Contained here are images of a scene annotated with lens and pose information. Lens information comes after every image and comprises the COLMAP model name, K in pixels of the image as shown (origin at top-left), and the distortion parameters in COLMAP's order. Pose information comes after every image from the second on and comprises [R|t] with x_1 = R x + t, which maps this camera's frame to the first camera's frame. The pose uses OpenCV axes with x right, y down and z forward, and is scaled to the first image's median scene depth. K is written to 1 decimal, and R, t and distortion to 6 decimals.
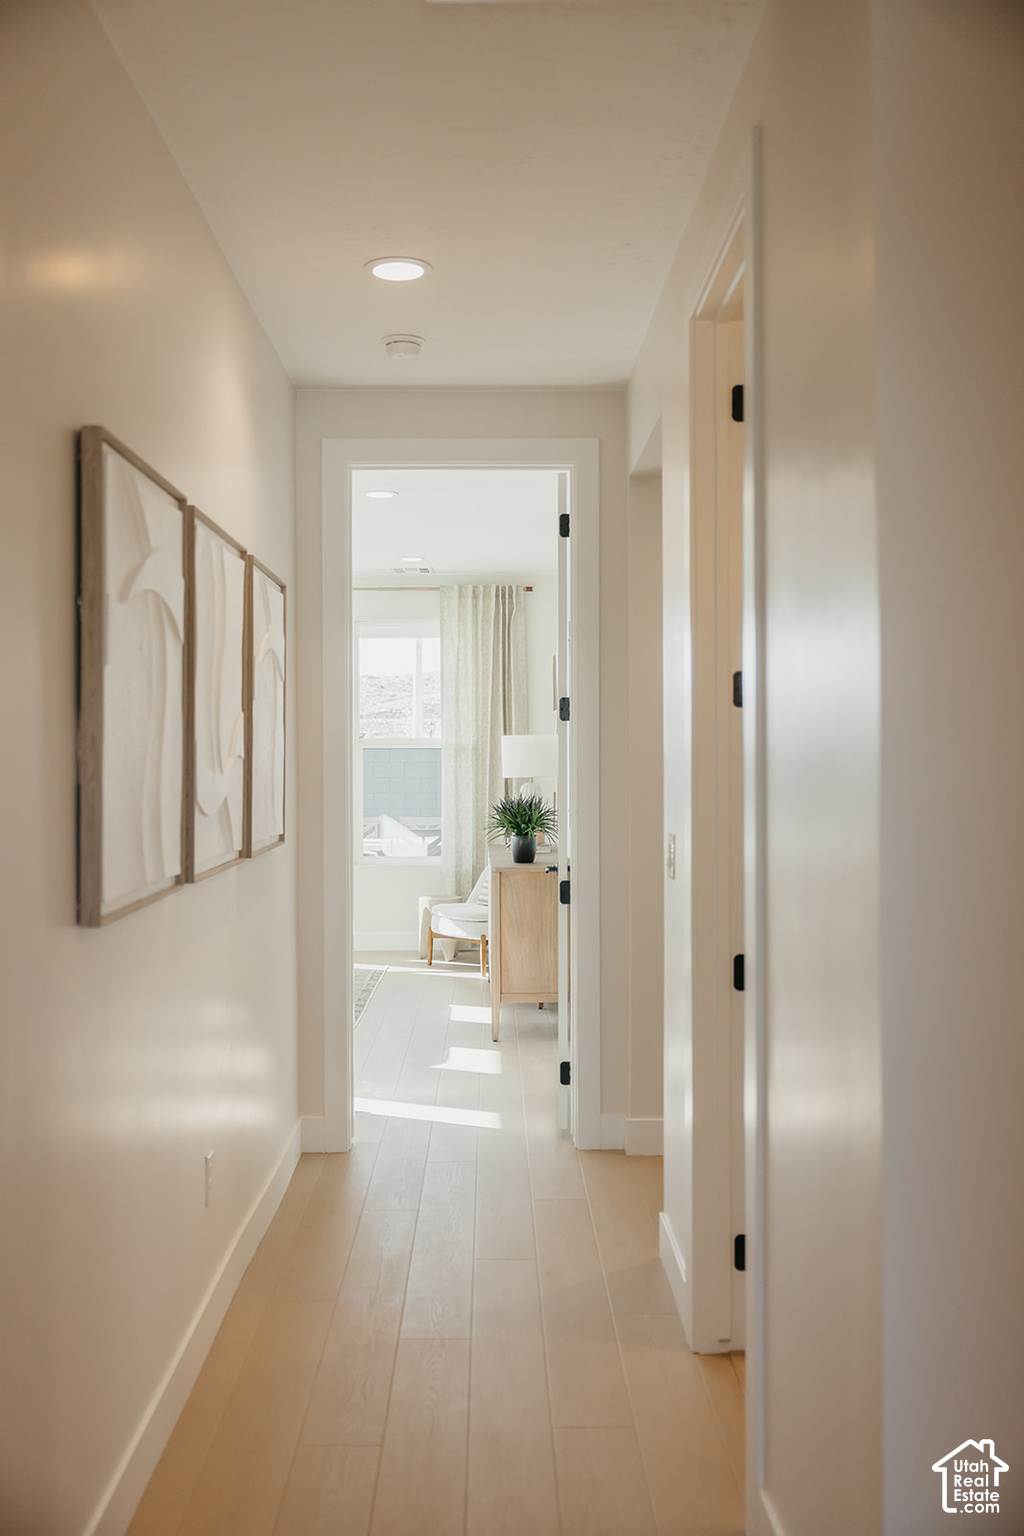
lens RADIAL K [[1488.7, 0, 511.5], [0, 1488.7, 766.7], [0, 0, 1]] dist [-0.001130, 0.000000]
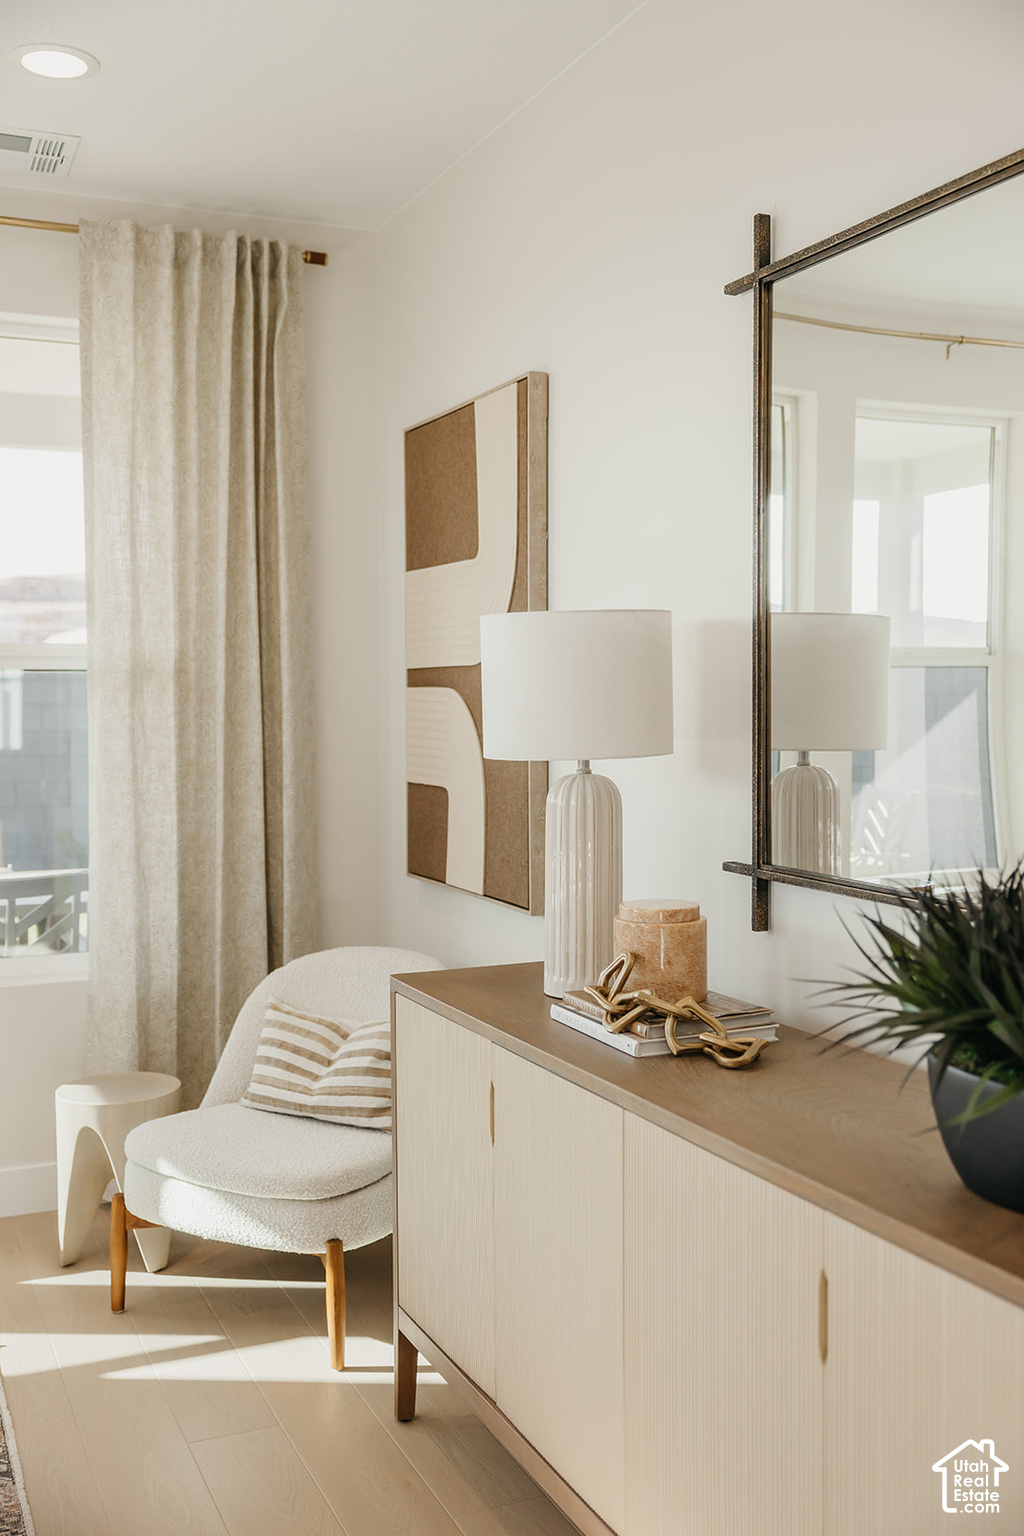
lens RADIAL K [[1523.6, 0, 512.9], [0, 1523.6, 764.5], [0, 0, 1]] dist [0.012206, 0.000000]
pose [[0.915725, -0.015741, 0.401496, -0.103451], [0.001064, 0.999324, 0.036752, -0.002356], [-0.401803, -0.033228, 0.915123, 0.612469]]
